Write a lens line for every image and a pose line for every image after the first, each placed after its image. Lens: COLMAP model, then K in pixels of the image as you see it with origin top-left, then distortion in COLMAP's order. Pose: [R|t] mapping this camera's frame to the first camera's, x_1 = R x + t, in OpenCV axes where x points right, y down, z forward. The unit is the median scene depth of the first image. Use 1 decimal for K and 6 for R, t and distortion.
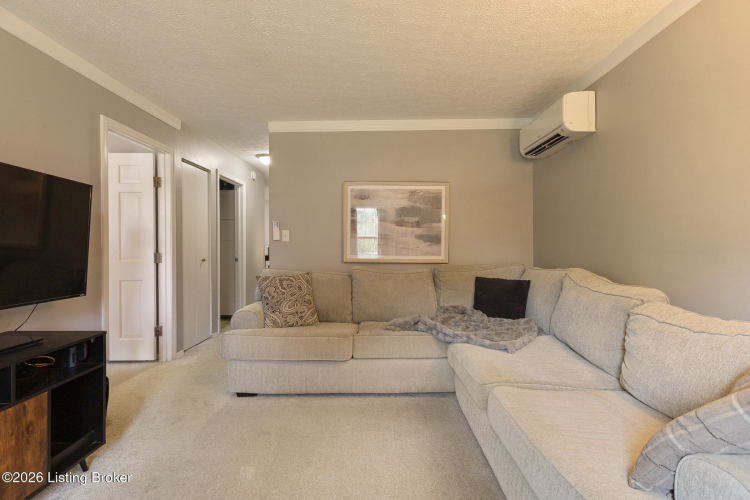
lens RADIAL K [[337.4, 0, 373.1], [0, 337.4, 247.1], [0, 0, 1]] dist [-0.000504, -0.000080]
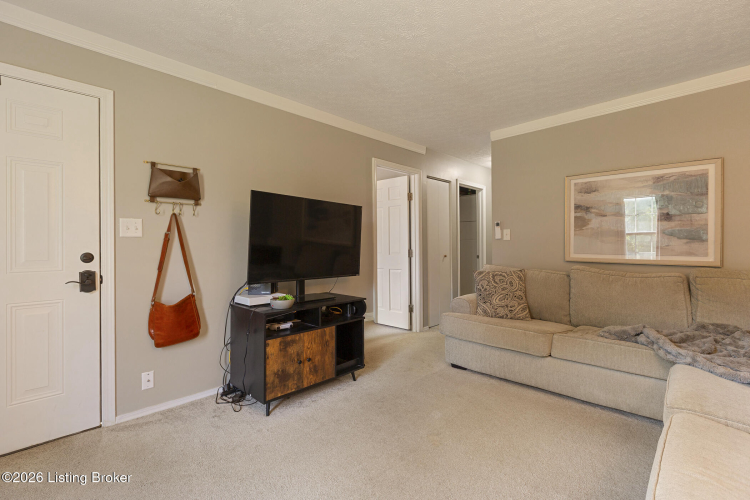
lens RADIAL K [[337.4, 0, 373.1], [0, 337.4, 247.1], [0, 0, 1]] dist [-0.000504, -0.000080]
pose [[0.716673, 0.004076, -0.697397, 0.218073], [-0.000443, 0.999985, 0.005389, -0.000135], [0.697409, -0.003553, 0.716664, -0.072005]]
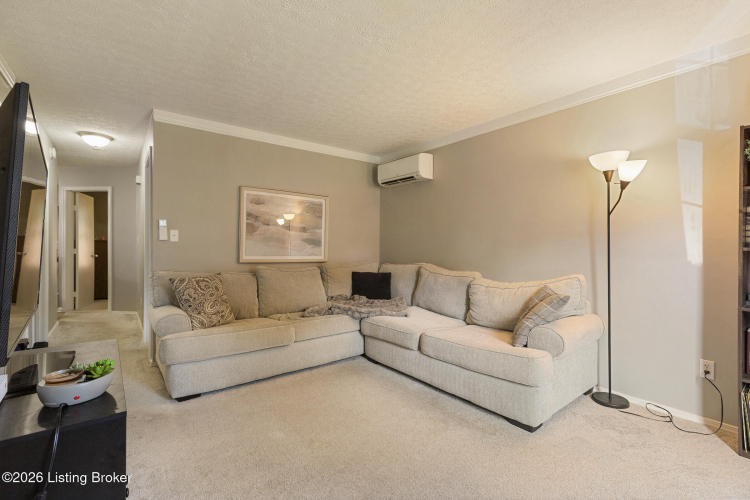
lens RADIAL K [[347.9, 0, 360.7], [0, 347.9, 248.5], [0, 0, 1]] dist [-0.002305, -0.000145]
pose [[0.787442, 0.007397, 0.616344, -0.531923], [-0.007453, 0.999969, -0.002479, 0.000599], [-0.616344, -0.002641, 0.787473, -0.094930]]
